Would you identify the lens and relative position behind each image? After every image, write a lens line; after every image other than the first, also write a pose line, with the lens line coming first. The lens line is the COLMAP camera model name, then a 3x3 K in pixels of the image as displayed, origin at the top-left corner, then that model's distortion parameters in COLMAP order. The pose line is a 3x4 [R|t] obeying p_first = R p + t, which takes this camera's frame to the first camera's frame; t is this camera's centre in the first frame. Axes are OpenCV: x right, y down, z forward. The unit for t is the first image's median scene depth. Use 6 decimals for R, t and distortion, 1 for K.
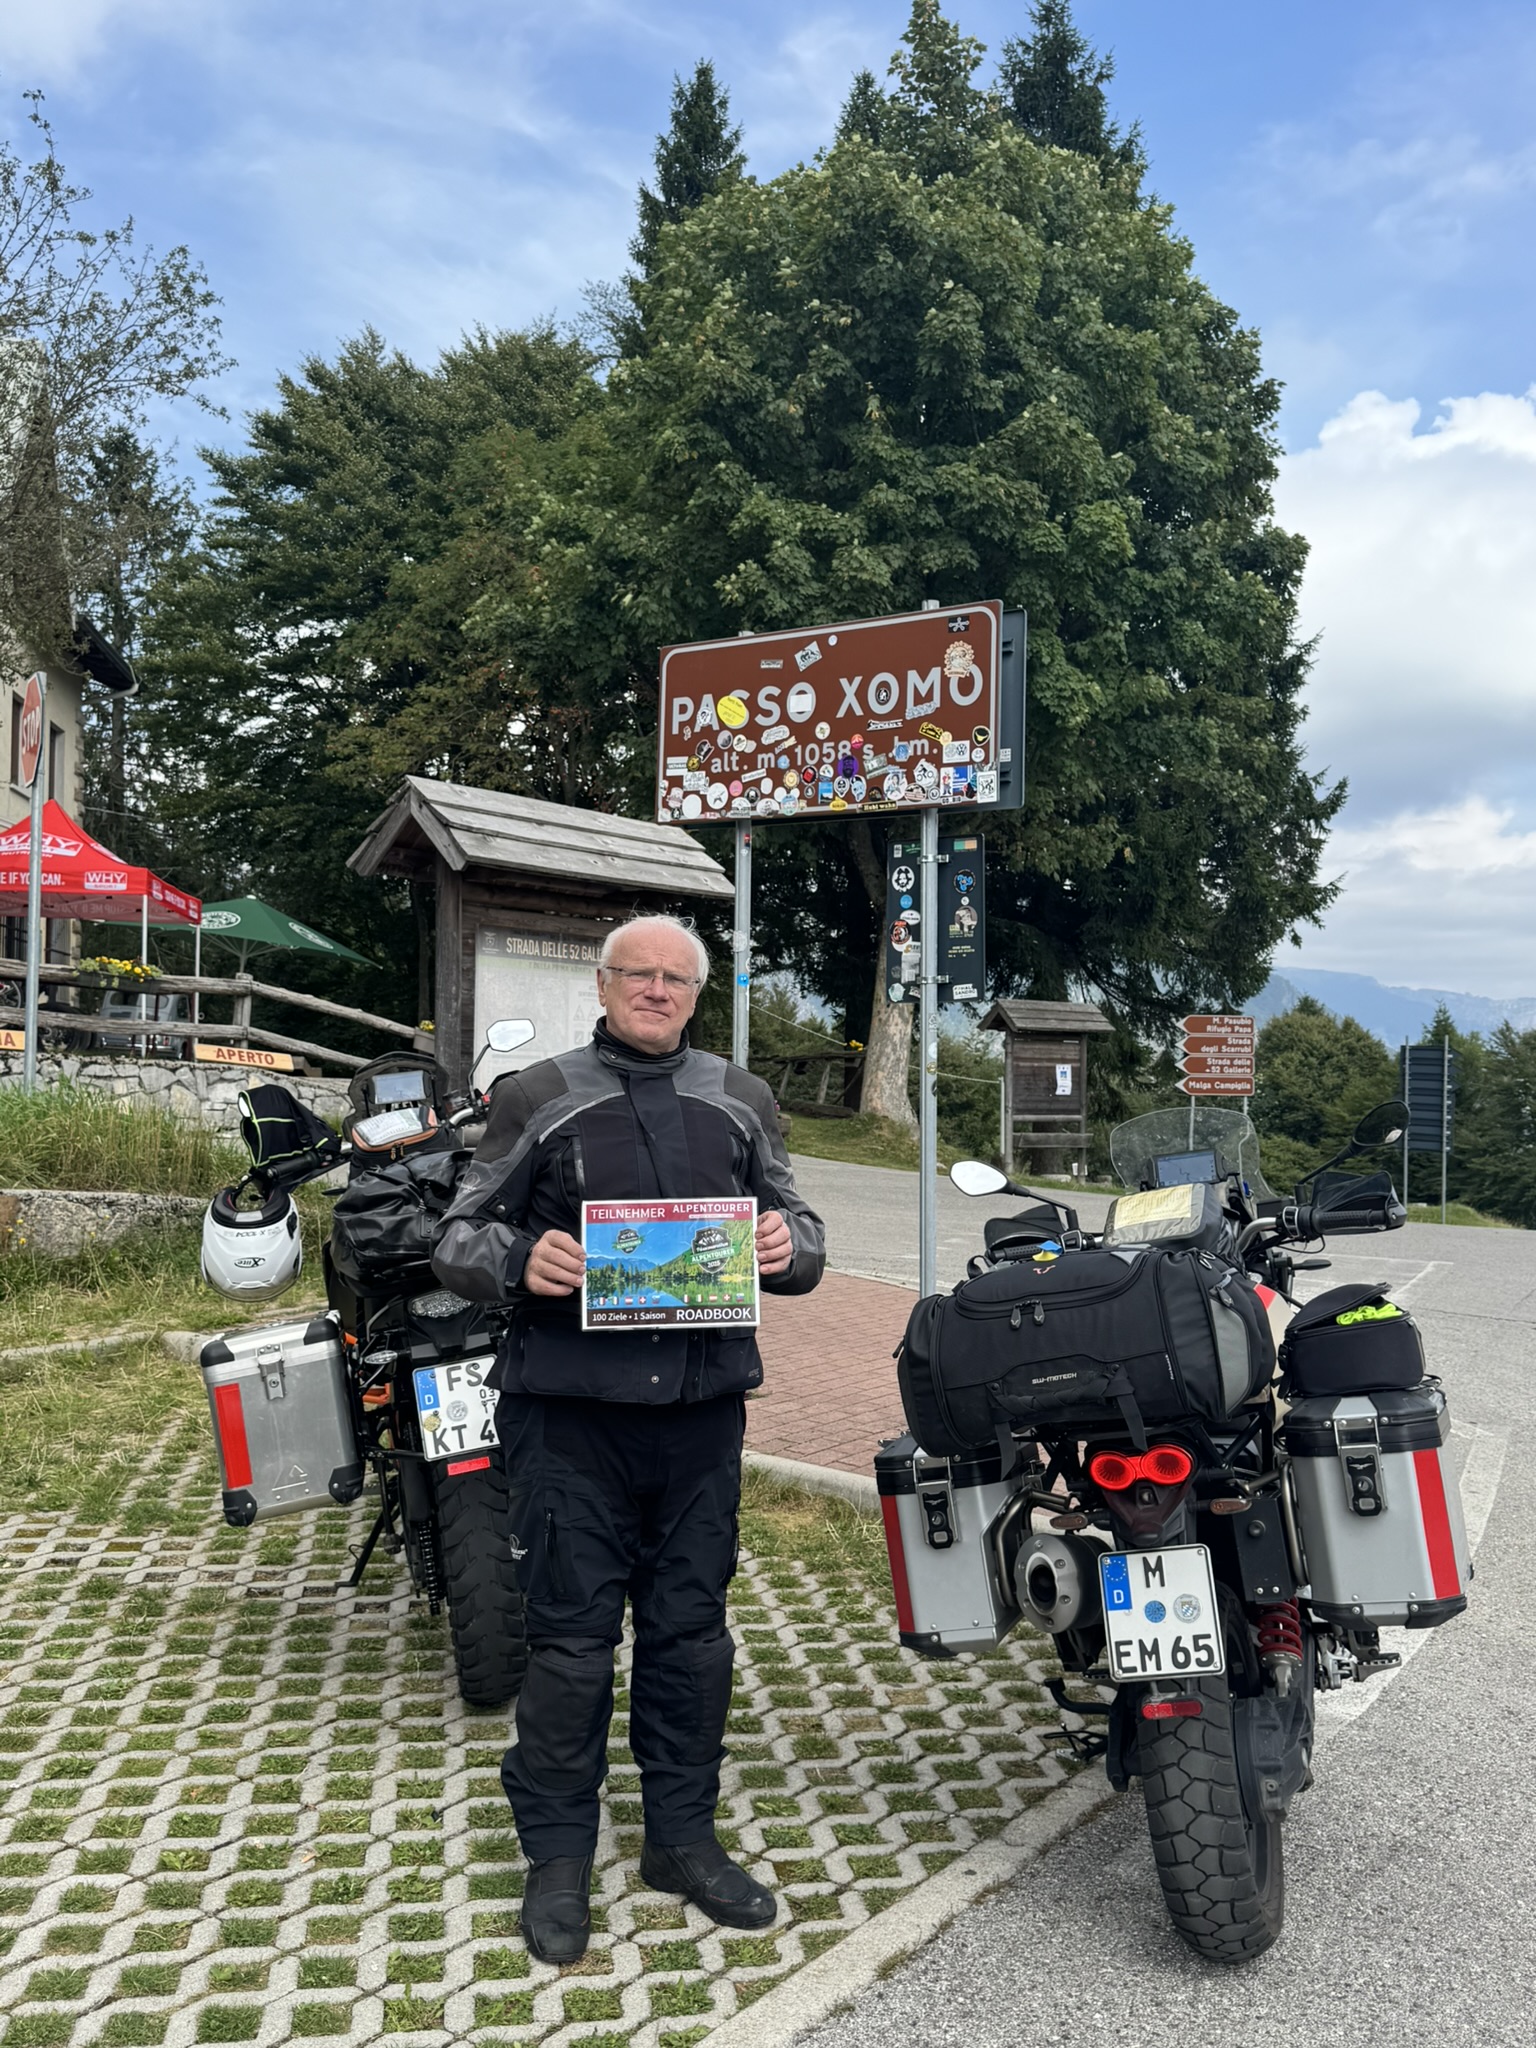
lens RADIAL K [[1876.3, 0, 764.2], [0, 1876.3, 1001.4], [0, 0, 1]] dist [0.057391, 0.000000]
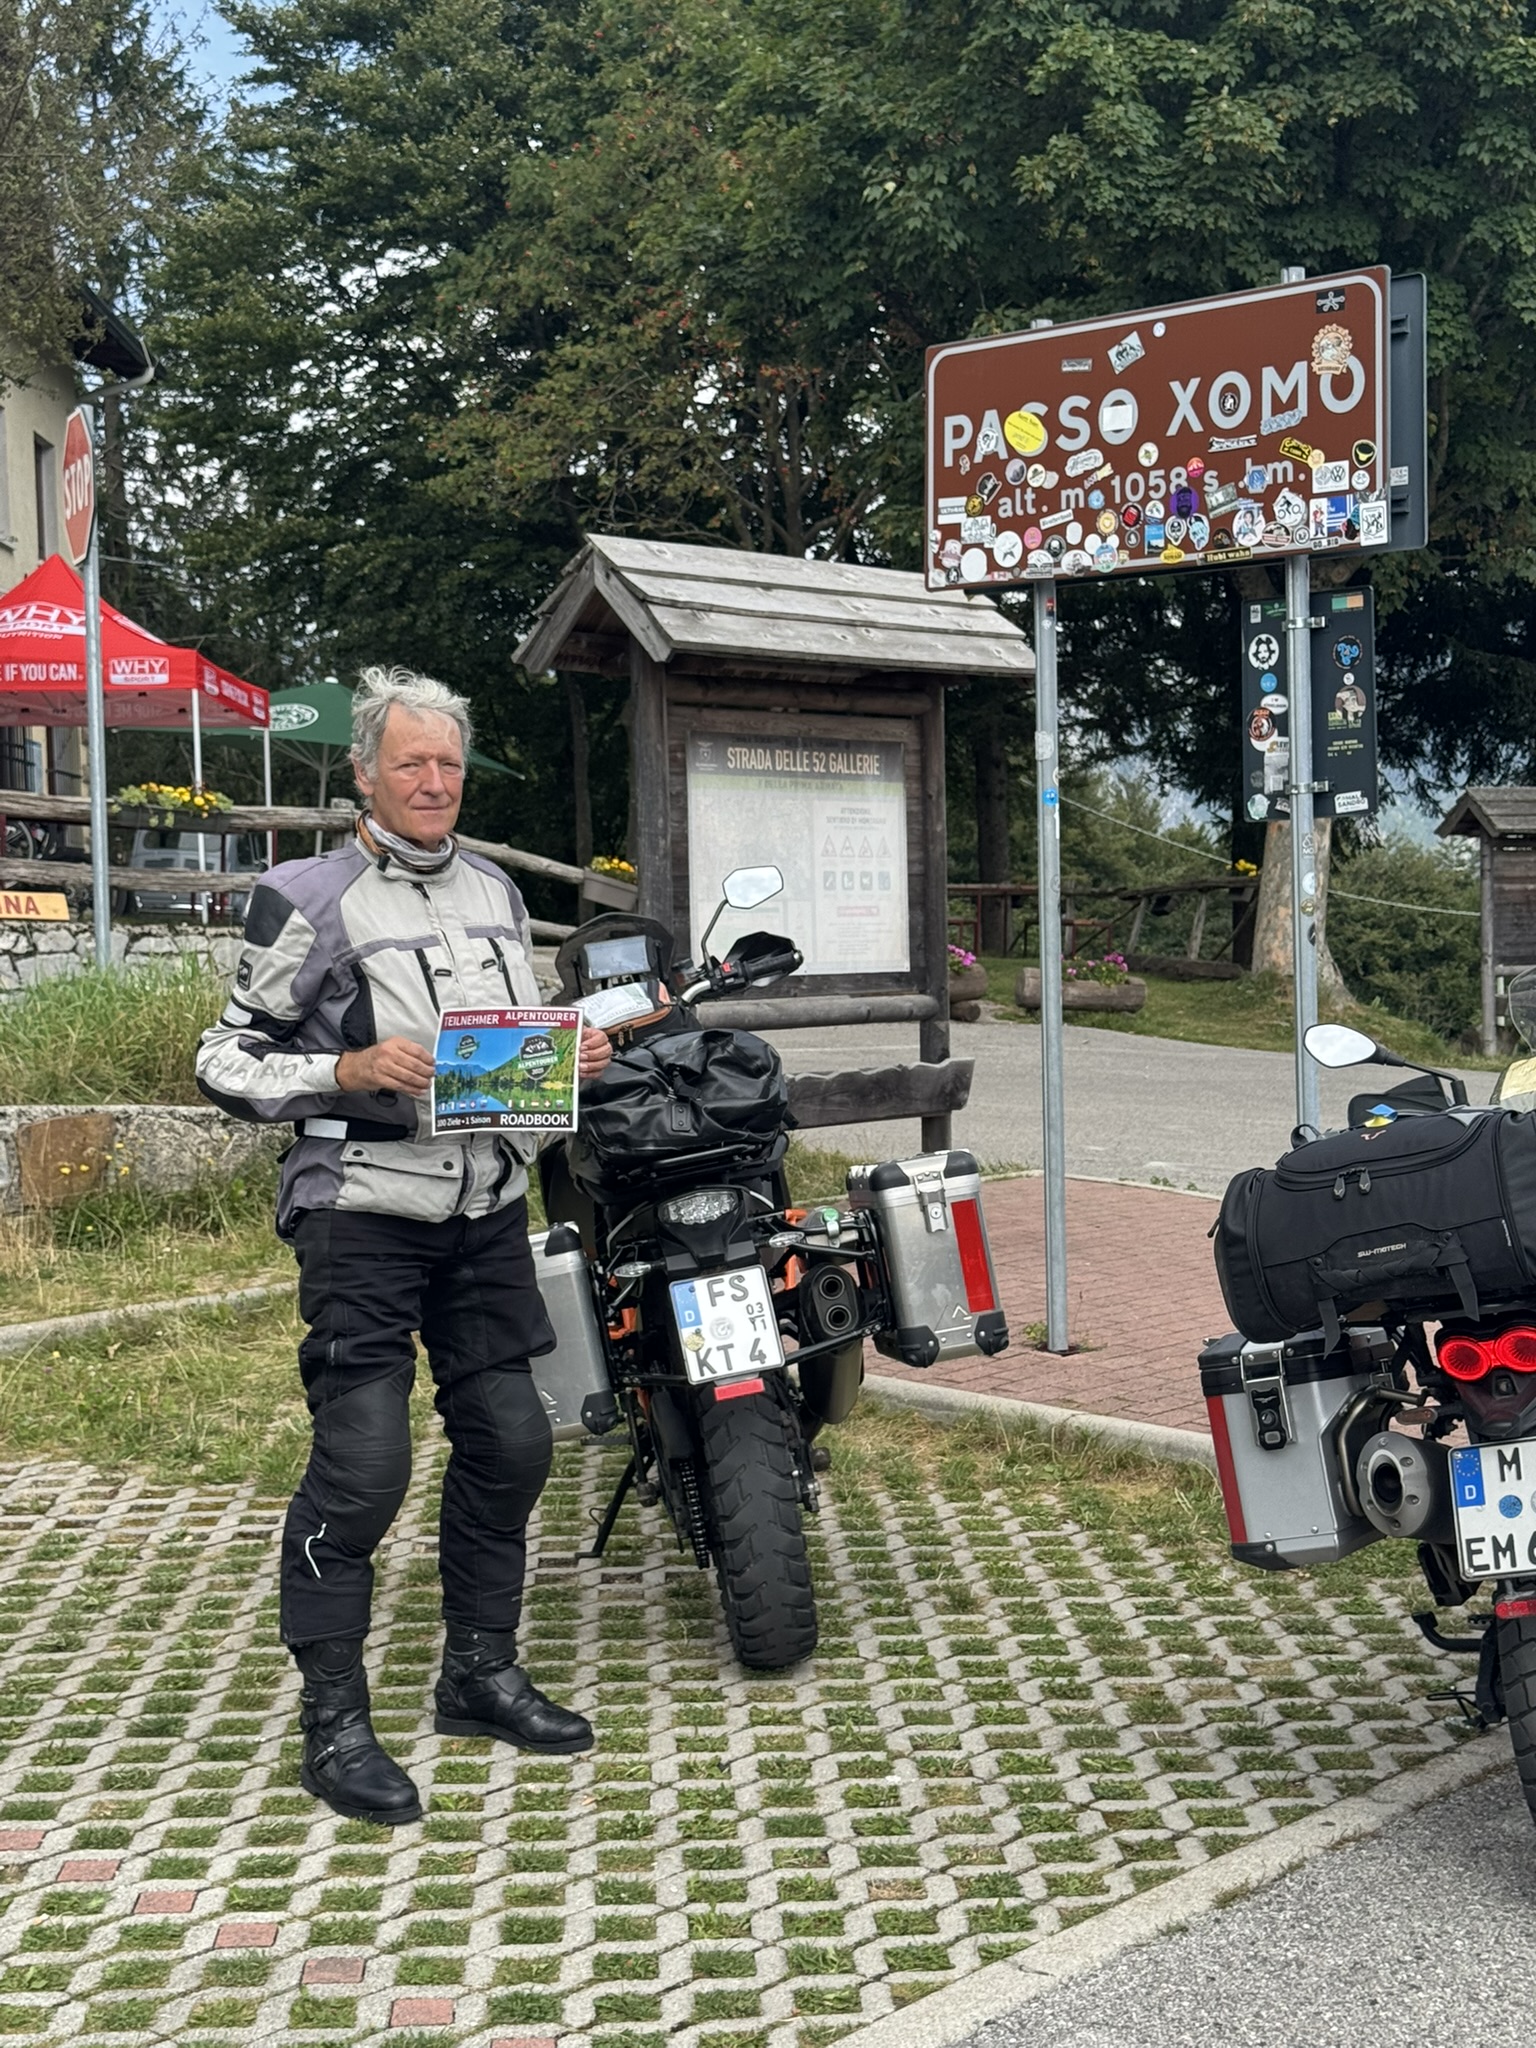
lens RADIAL K [[2947.4, 0, 749.2], [0, 2947.4, 1035.2], [0, 0, 1]] dist [0.099892, 0.000000]
pose [[0.991910, -0.030624, -0.123193, 0.011782], [0.040067, 0.996385, 0.074917, -0.010118], [0.120453, -0.079247, 0.989551, -0.185190]]
